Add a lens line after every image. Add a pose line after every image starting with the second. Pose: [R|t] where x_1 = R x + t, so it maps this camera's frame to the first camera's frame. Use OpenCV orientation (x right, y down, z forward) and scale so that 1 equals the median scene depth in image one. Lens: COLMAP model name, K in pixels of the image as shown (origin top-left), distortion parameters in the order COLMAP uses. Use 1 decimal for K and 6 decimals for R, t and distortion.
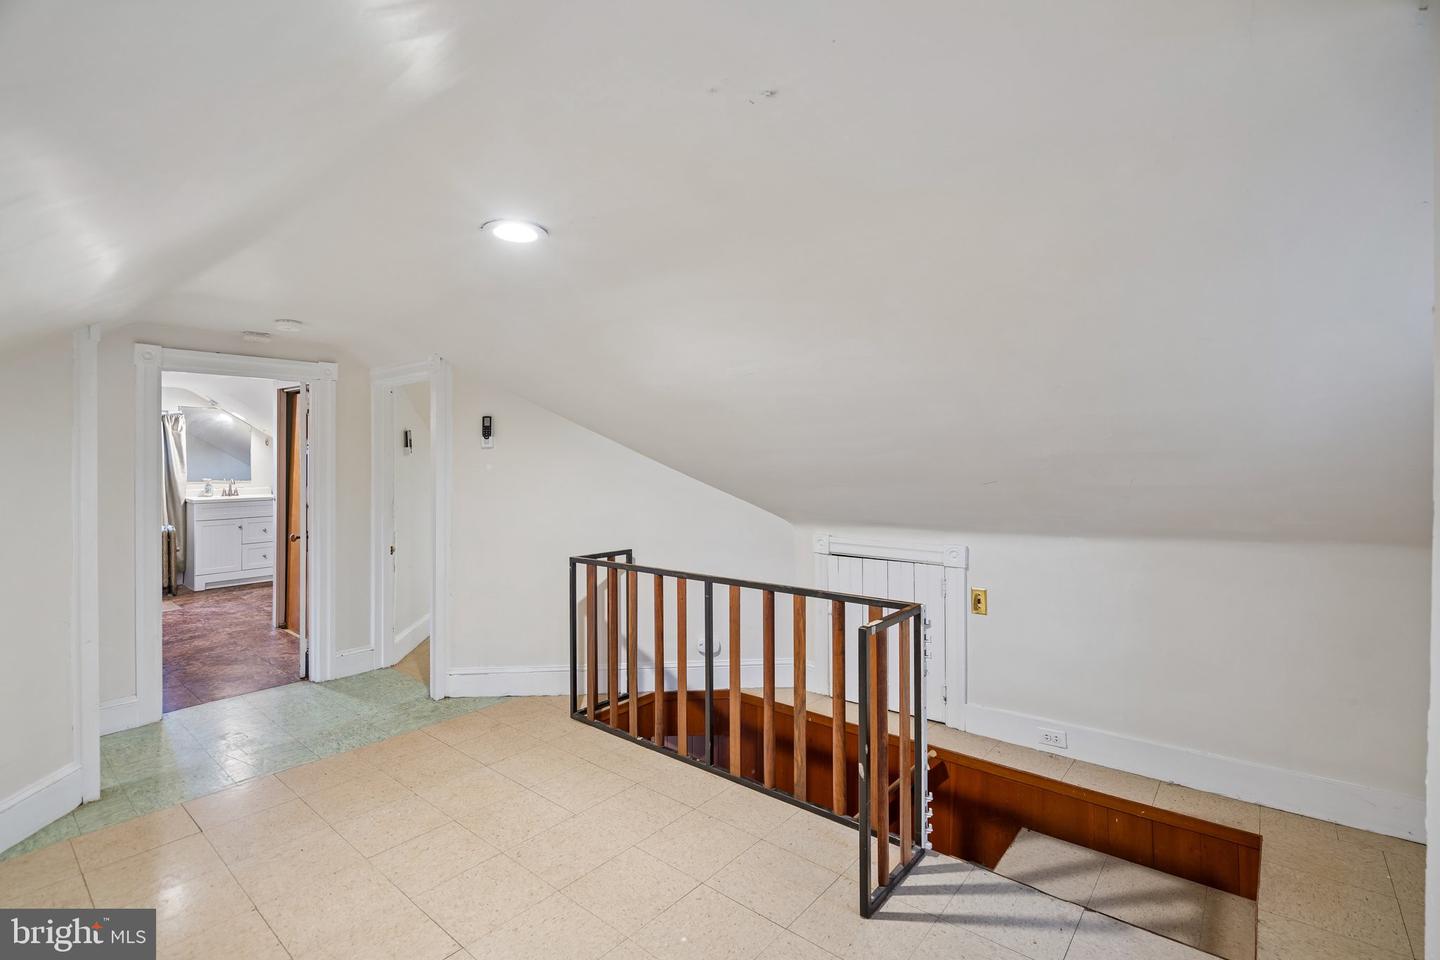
lens RADIAL K [[649.2, 0, 717.4], [0, 649.2, 445.4], [0, 0, 1]] dist [-0.004575, 0.001559]
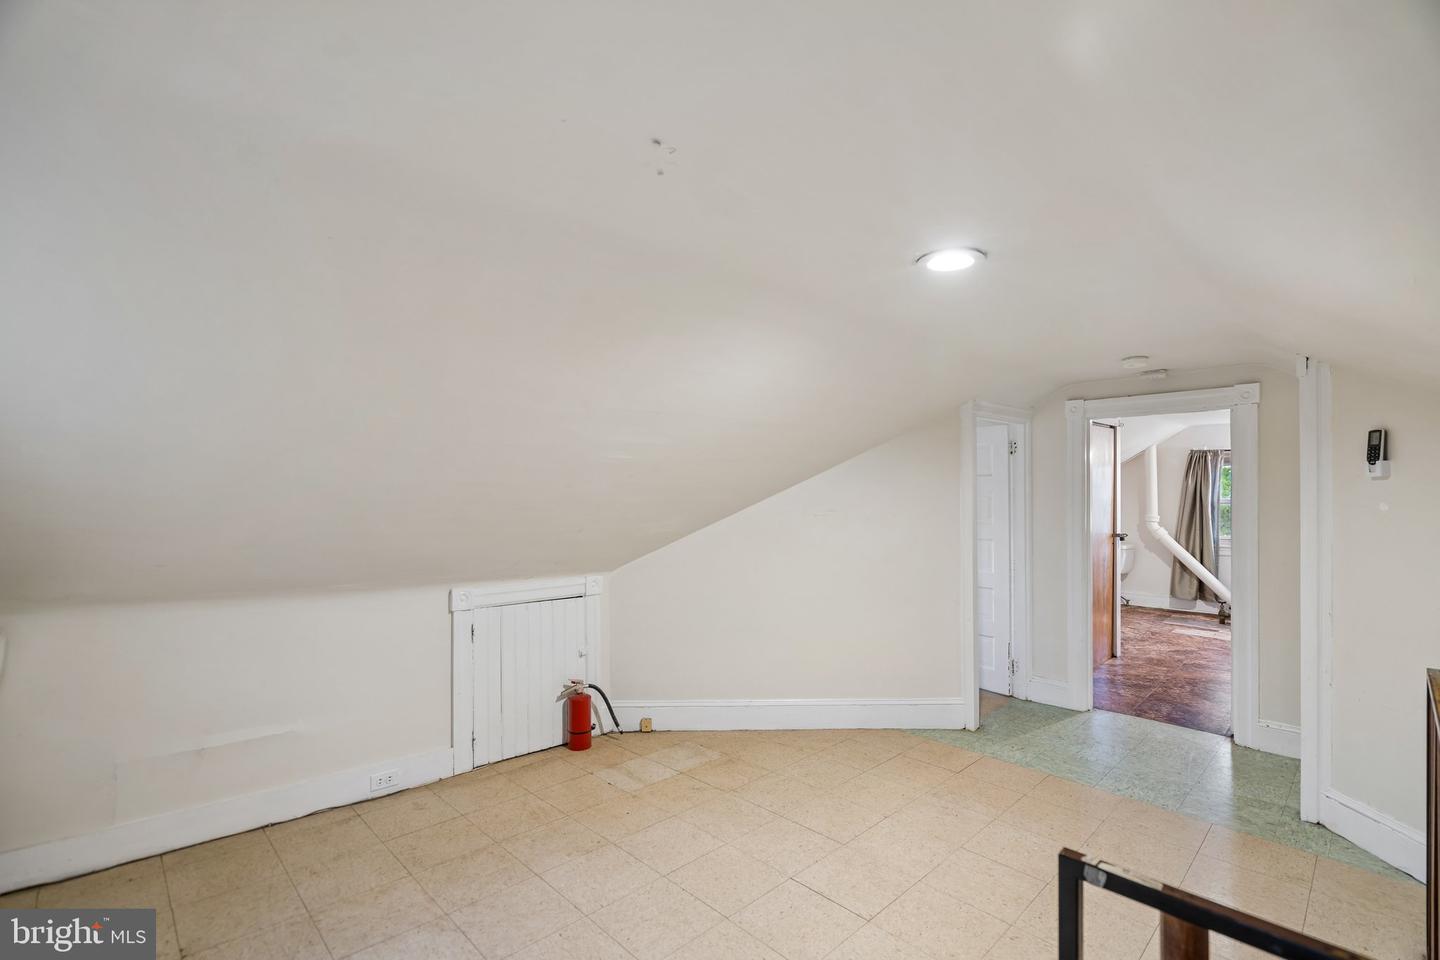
lens RADIAL K [[649.2, 0, 719.8], [0, 649.2, 487.5], [0, 0, 1]] dist [-0.004575, 0.001559]
pose [[-0.088569, -0.006543, -0.996049, 0.368815], [0.015058, 0.999855, -0.007907, 0.008423], [0.995956, -0.015699, -0.088457, 0.408009]]
